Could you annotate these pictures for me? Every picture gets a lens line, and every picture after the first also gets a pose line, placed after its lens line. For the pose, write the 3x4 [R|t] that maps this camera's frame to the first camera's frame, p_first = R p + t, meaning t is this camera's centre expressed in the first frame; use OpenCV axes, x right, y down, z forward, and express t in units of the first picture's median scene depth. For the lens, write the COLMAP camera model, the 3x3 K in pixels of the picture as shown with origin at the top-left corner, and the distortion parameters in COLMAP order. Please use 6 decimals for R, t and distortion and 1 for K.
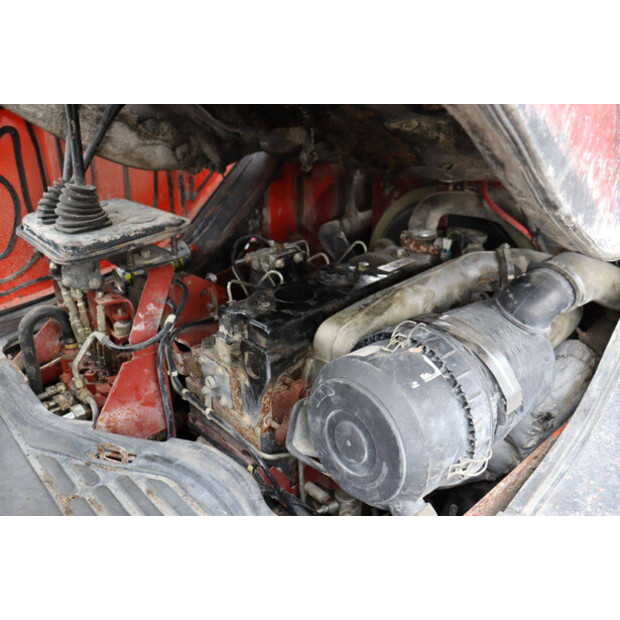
lens RADIAL K [[554.5, 0, 310.0], [0, 554.5, 310.0], [0, 0, 1]] dist [-0.134395, 0.136692]
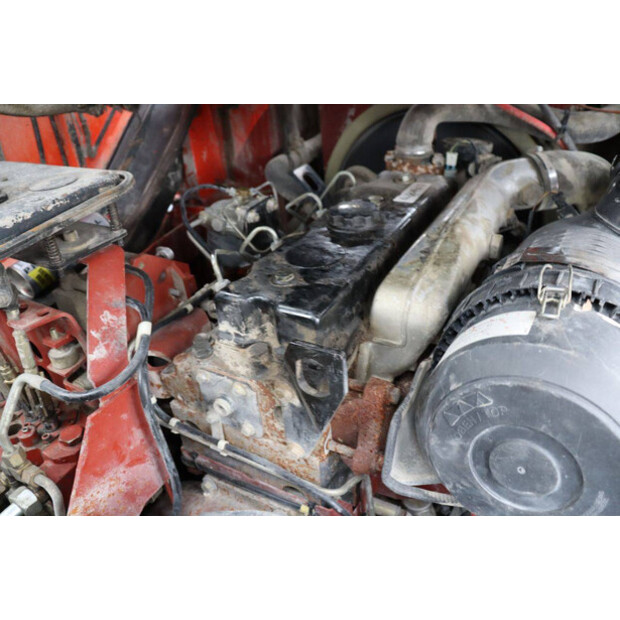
lens RADIAL K [[521.0, 0, 310.0], [0, 521.0, 310.0], [0, 0, 1]] dist [-0.159744, 0.154307]
pose [[0.954529, -0.205501, 0.215972, -0.182910], [0.181087, 0.975163, 0.127535, -0.043698], [-0.236817, -0.082626, 0.968034, 0.360529]]
